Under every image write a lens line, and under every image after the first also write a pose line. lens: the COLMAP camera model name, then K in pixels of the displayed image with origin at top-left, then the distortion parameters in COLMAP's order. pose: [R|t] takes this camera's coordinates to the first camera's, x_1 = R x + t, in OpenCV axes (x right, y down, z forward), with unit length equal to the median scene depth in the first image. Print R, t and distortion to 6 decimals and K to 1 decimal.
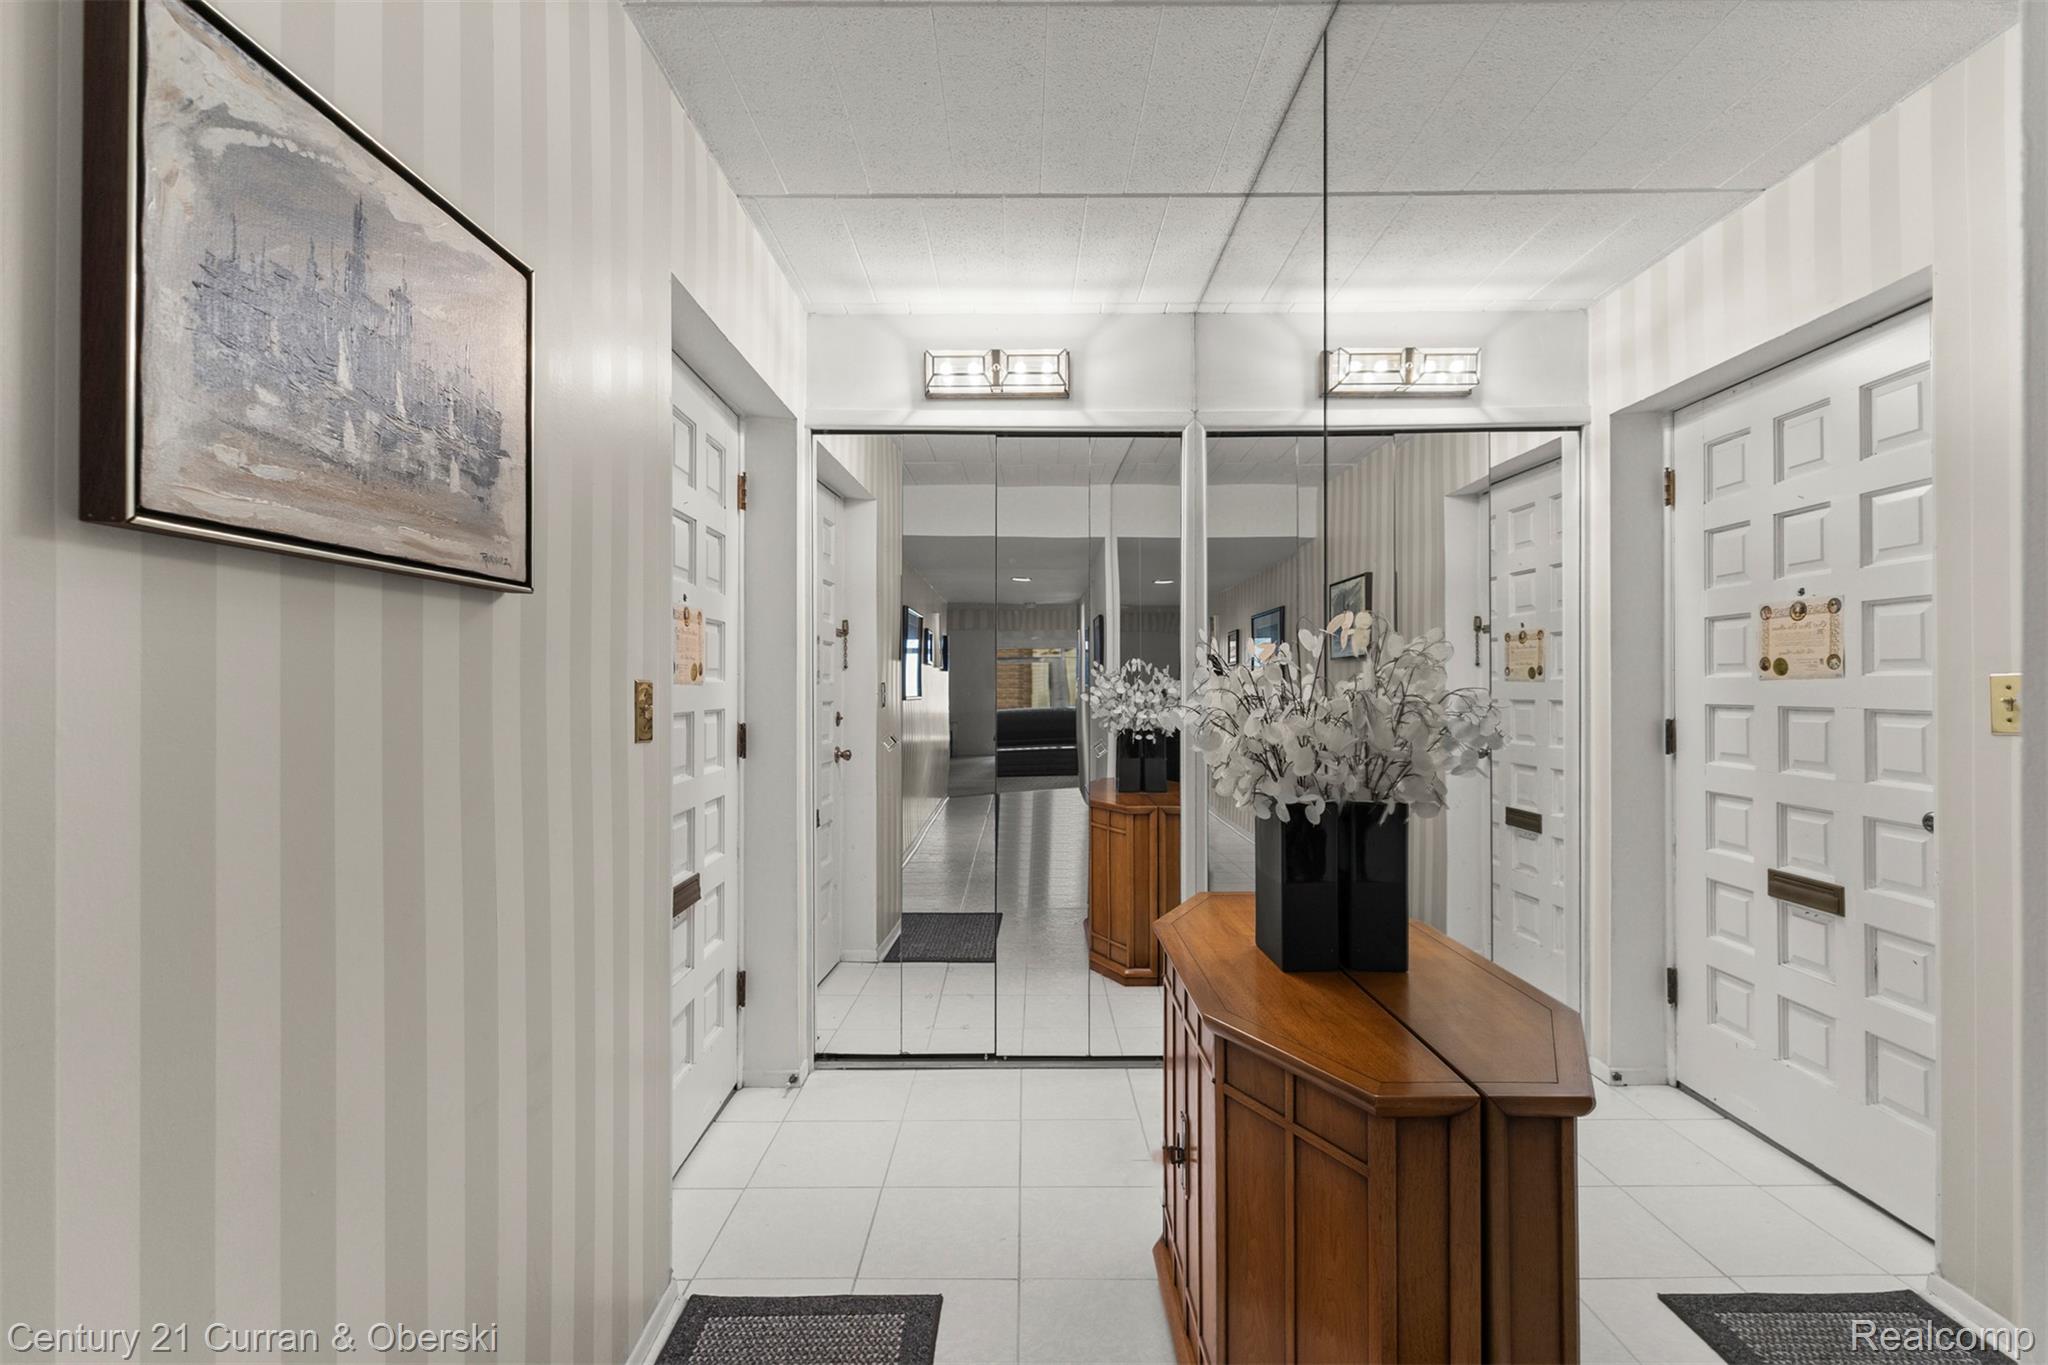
lens RADIAL K [[900.3, 0, 1020.8], [0, 900.3, 674.9], [0, 0, 1]] dist [0.006268, -0.001826]
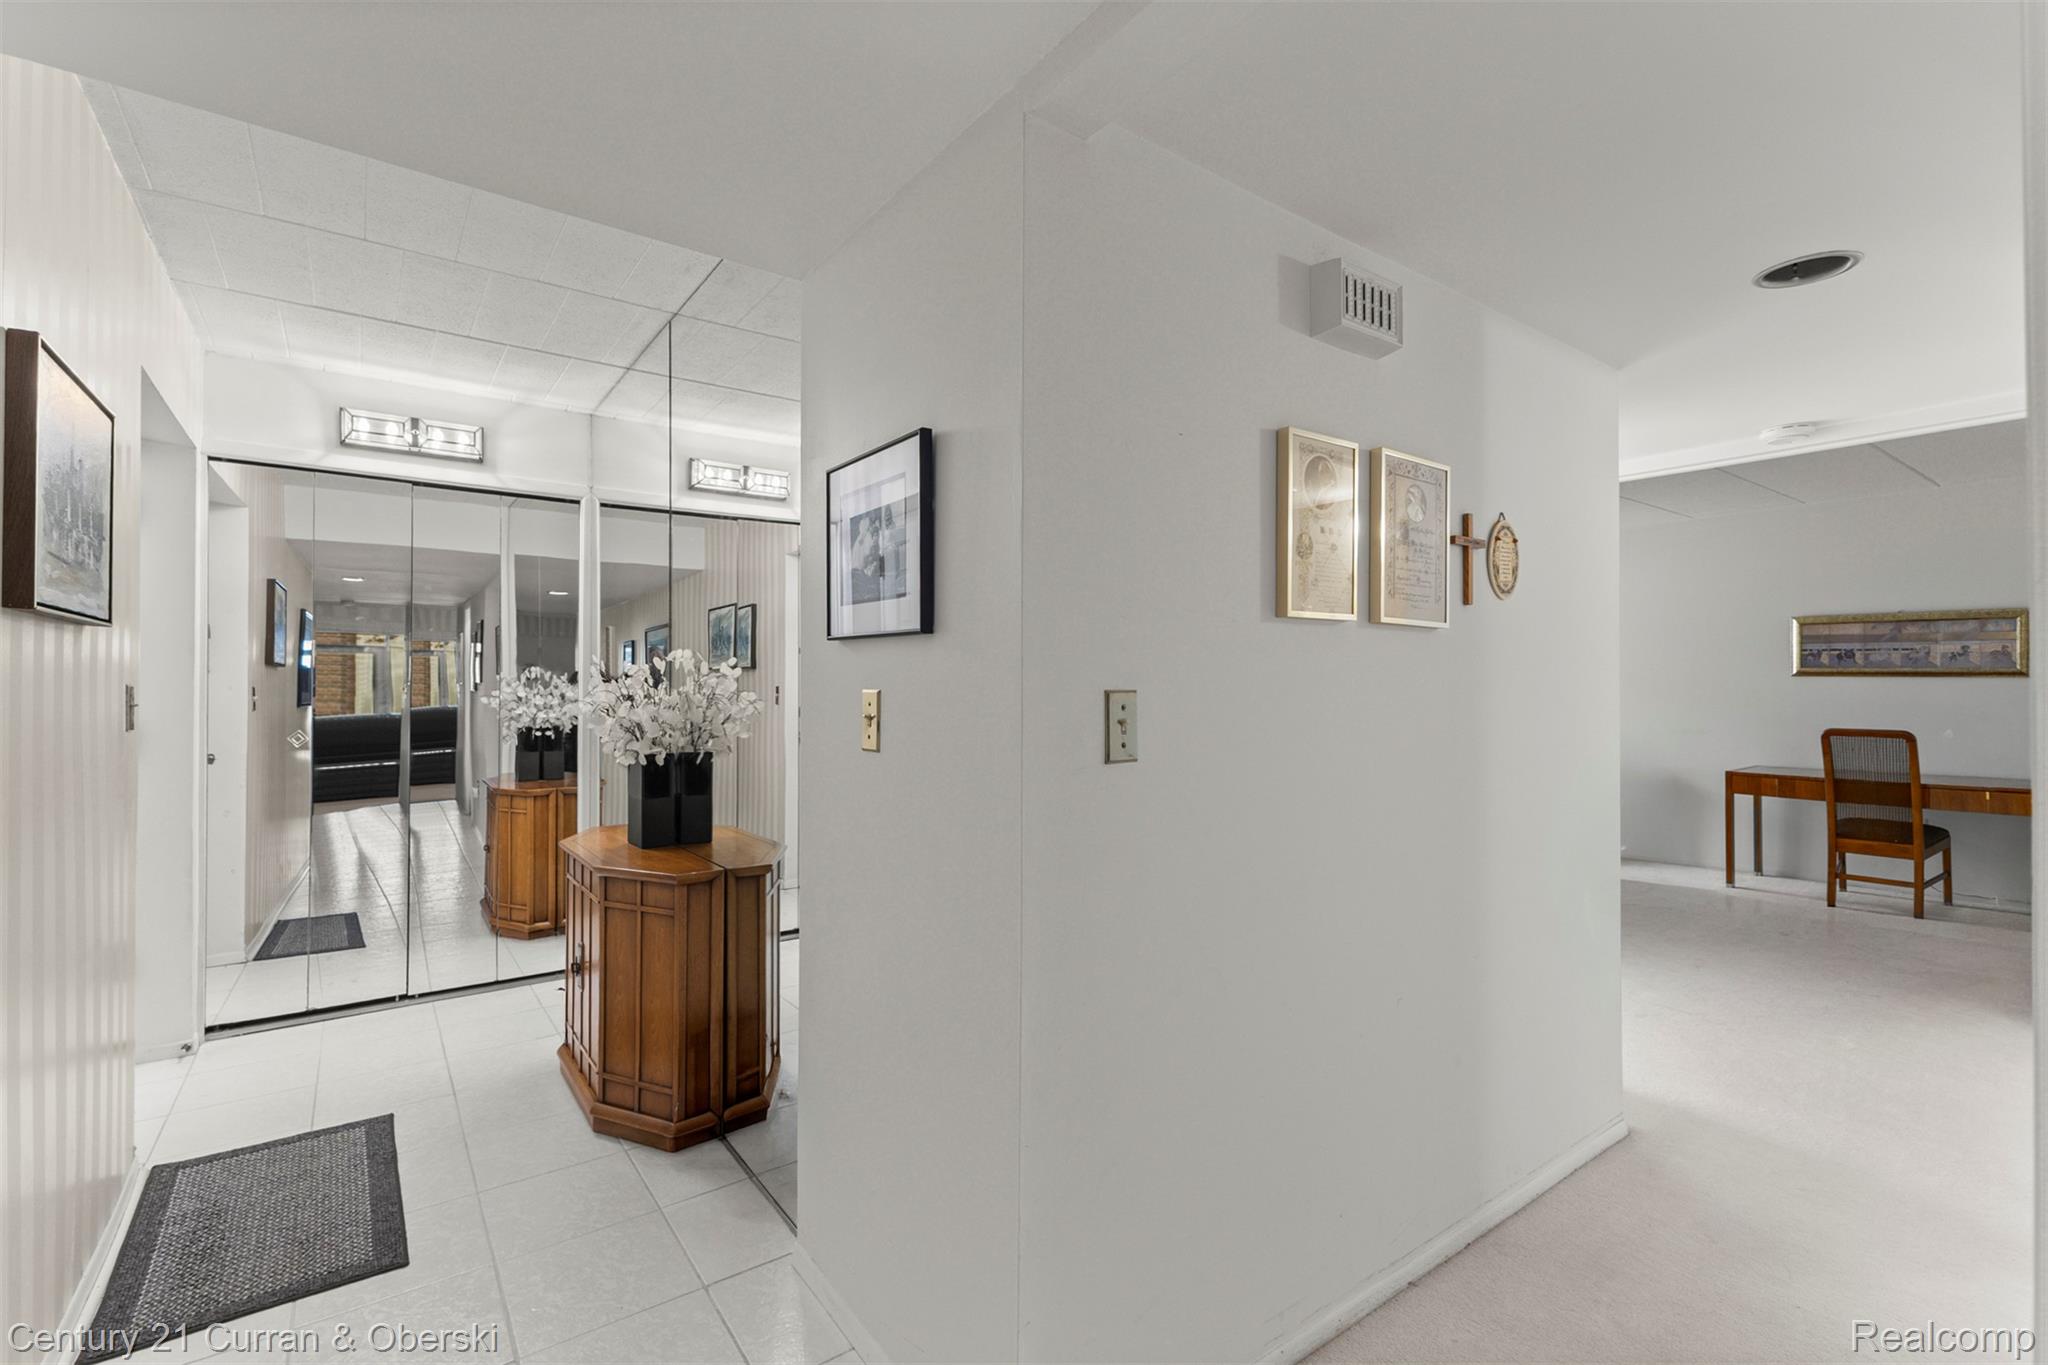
lens RADIAL K [[900.3, 0, 1029.0], [0, 900.3, 685.2], [0, 0, 1]] dist [0.006268, -0.001826]
pose [[0.800694, 0.003589, 0.599063, -0.093222], [-0.006891, 0.999971, 0.003220, -0.003430], [-0.599034, -0.006706, 0.800695, -0.497520]]
